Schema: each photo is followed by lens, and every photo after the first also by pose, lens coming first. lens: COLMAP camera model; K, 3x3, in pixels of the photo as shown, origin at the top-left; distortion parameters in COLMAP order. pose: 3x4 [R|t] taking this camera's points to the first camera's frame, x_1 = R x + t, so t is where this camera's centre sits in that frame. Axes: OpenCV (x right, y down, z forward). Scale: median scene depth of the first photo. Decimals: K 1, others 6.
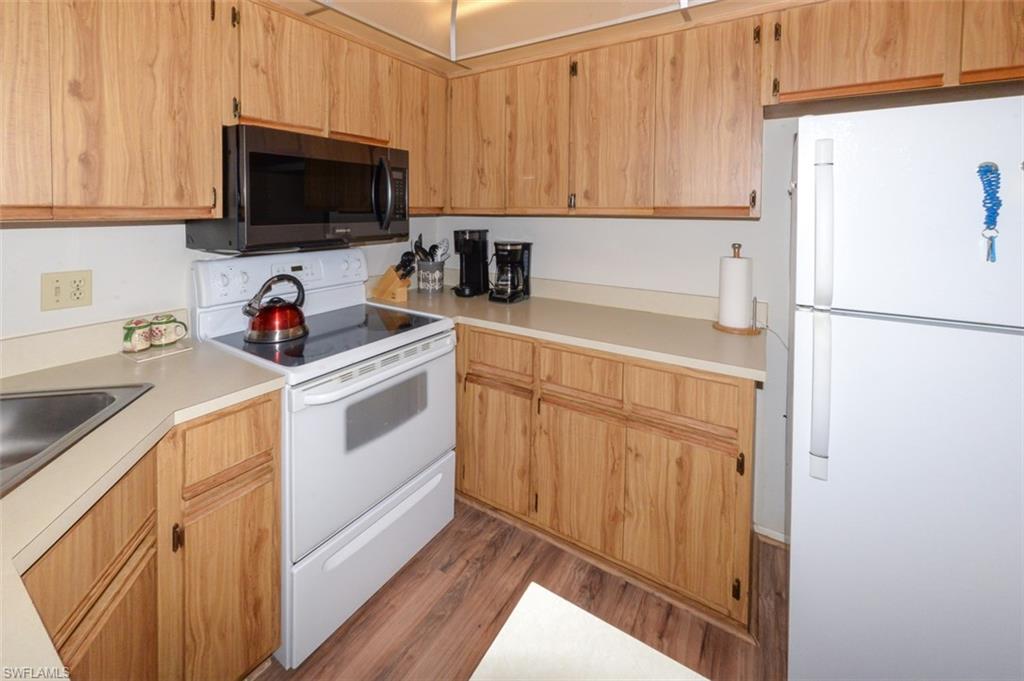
lens RADIAL K [[452.1, 0, 478.3], [0, 452.1, 246.6], [0, 0, 1]] dist [-0.001438, 0.000080]
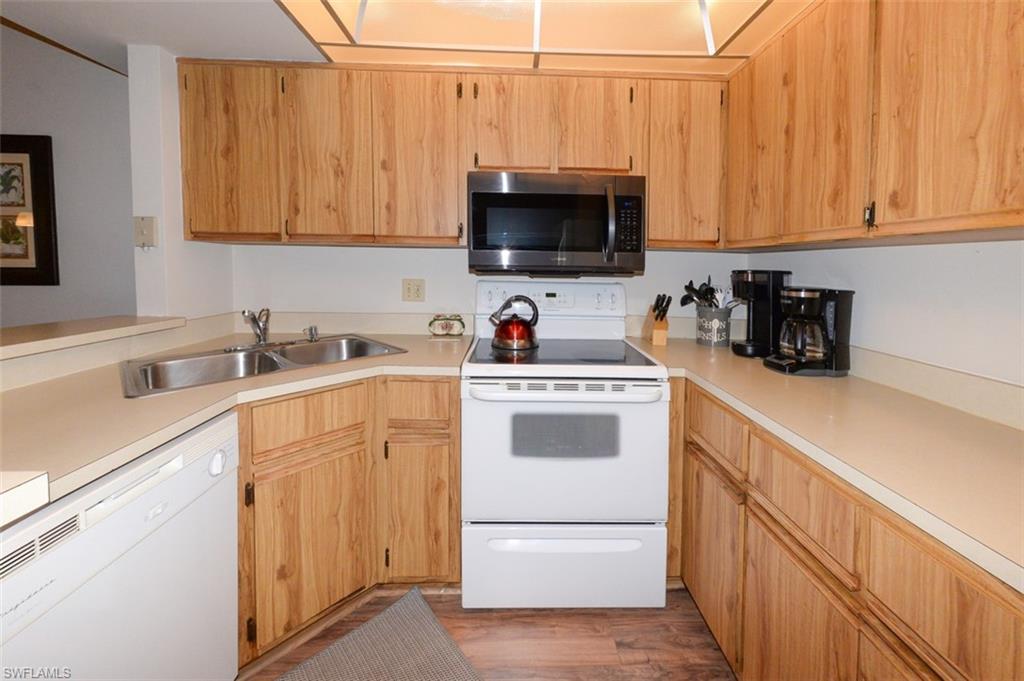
lens RADIAL K [[411.2, 0, 518.2], [0, 411.2, 301.8], [0, 0, 1]] dist [0.000654, 0.000040]
pose [[0.556500, 0.081382, -0.826852, 0.425079], [-0.091873, 0.995116, 0.036109, 0.036097], [0.825752, 0.055871, 0.561259, 0.349311]]
